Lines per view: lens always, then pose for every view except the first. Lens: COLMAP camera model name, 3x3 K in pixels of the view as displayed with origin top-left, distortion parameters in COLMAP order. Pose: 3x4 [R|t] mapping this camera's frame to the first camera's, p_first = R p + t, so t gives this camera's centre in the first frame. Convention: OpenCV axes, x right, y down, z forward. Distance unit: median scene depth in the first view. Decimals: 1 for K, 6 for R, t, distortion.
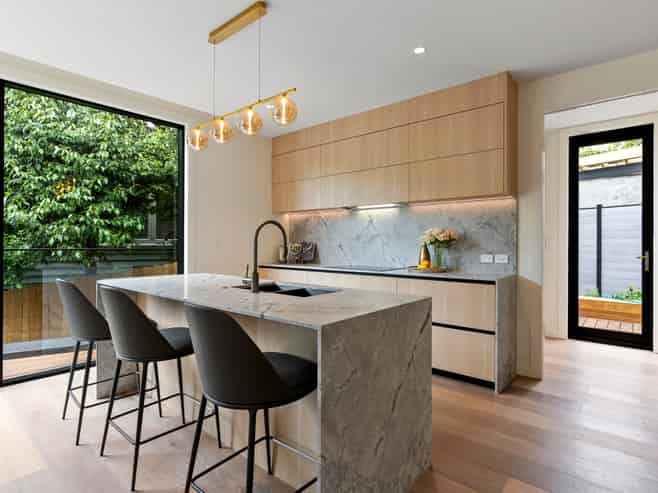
lens RADIAL K [[363.1, 0, 328.8], [0, 363.1, 242.5], [0, 0, 1]] dist [-0.002613, -0.000029]
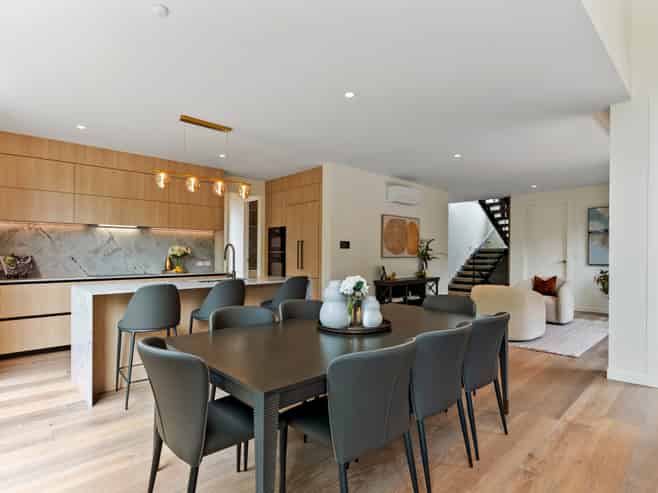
lens RADIAL K [[363.1, 0, 328.9], [0, 363.1, 249.7], [0, 0, 1]] dist [-0.002613, -0.000029]
pose [[0.109096, 0.006534, 0.994010, -0.999638], [-0.003387, 0.999975, -0.006201, -0.012796], [-0.994025, -0.002690, 0.109116, 0.139882]]
